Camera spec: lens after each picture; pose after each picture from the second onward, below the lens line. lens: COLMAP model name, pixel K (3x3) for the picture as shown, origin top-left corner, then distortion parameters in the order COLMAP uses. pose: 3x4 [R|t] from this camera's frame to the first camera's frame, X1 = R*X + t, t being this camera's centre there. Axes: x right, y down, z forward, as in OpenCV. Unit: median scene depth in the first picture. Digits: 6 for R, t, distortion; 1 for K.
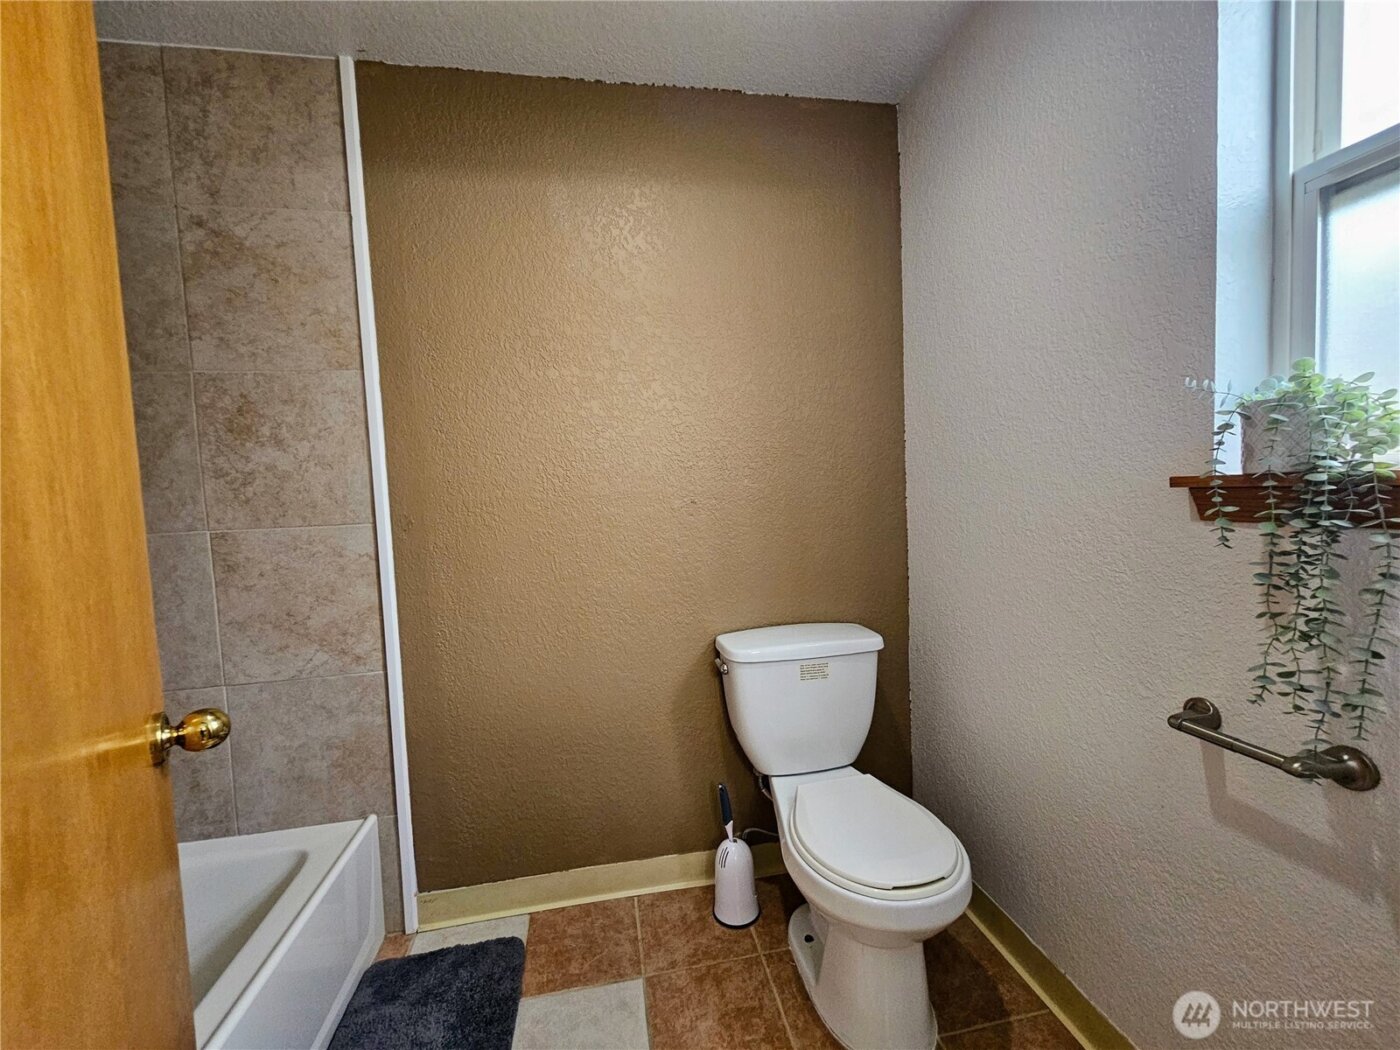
lens RADIAL K [[577.1, 0, 698.2], [0, 577.1, 520.9], [0, 0, 1]] dist [-0.005328, 0.003803]
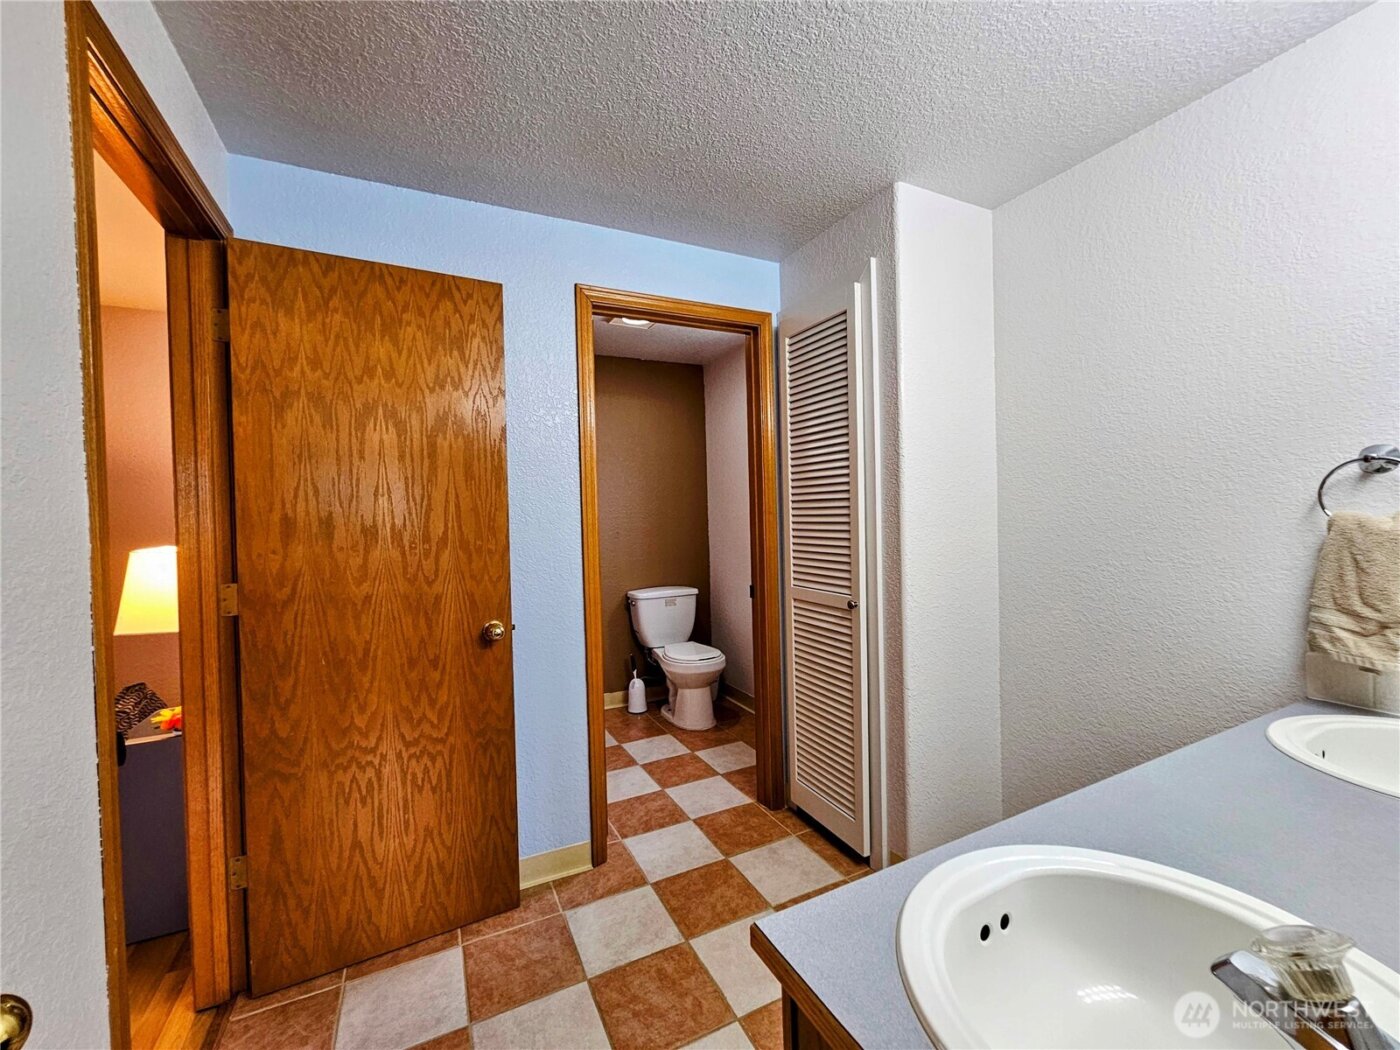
lens RADIAL K [[577.1, 0, 701.5], [0, 577.1, 521.2], [0, 0, 1]] dist [-0.005328, 0.003803]
pose [[0.961715, 0.005902, 0.273986, -0.329368], [0.008246, 0.998692, -0.050456, 0.040058], [-0.273926, 0.050783, 0.960409, -1.337880]]
